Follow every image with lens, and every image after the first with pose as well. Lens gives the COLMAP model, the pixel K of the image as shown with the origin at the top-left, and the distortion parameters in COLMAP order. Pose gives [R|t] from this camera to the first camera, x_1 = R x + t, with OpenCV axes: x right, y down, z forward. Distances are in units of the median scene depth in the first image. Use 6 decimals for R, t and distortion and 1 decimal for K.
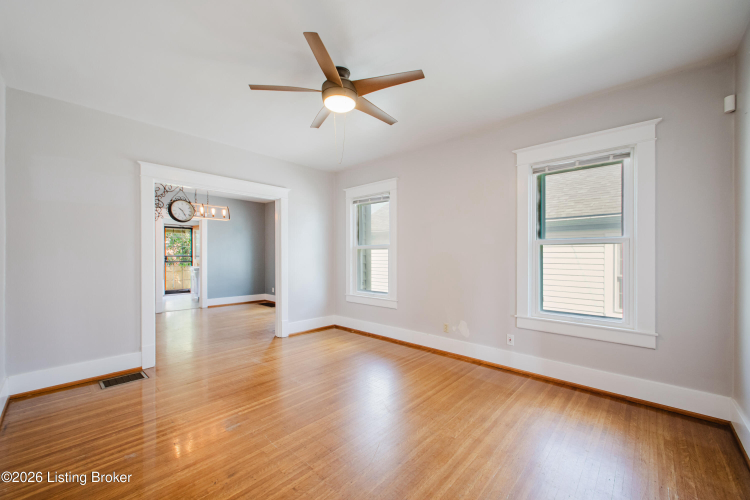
lens RADIAL K [[301.4, 0, 372.7], [0, 301.4, 255.2], [0, 0, 1]] dist [0.005581, -0.001972]
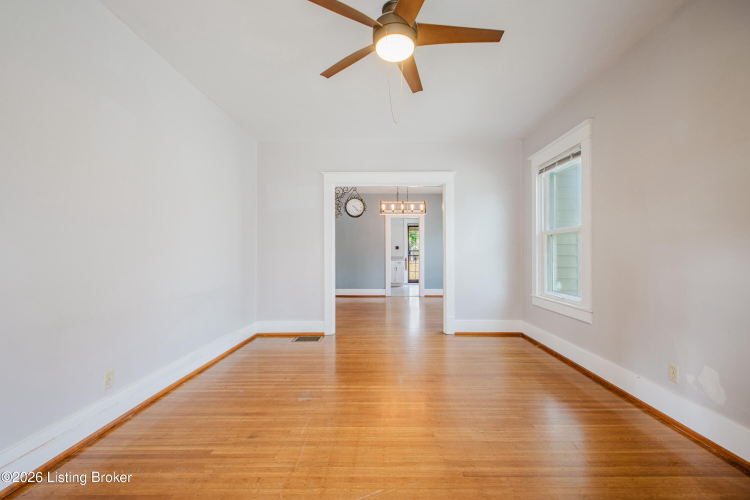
lens RADIAL K [[301.4, 0, 371.1], [0, 301.4, 251.5], [0, 0, 1]] dist [0.005581, -0.001972]
pose [[0.673261, -0.007516, -0.739366, 0.236348], [0.005054, 0.999972, -0.005564, 0.026027], [0.739387, 0.000010, 0.673280, 0.219122]]
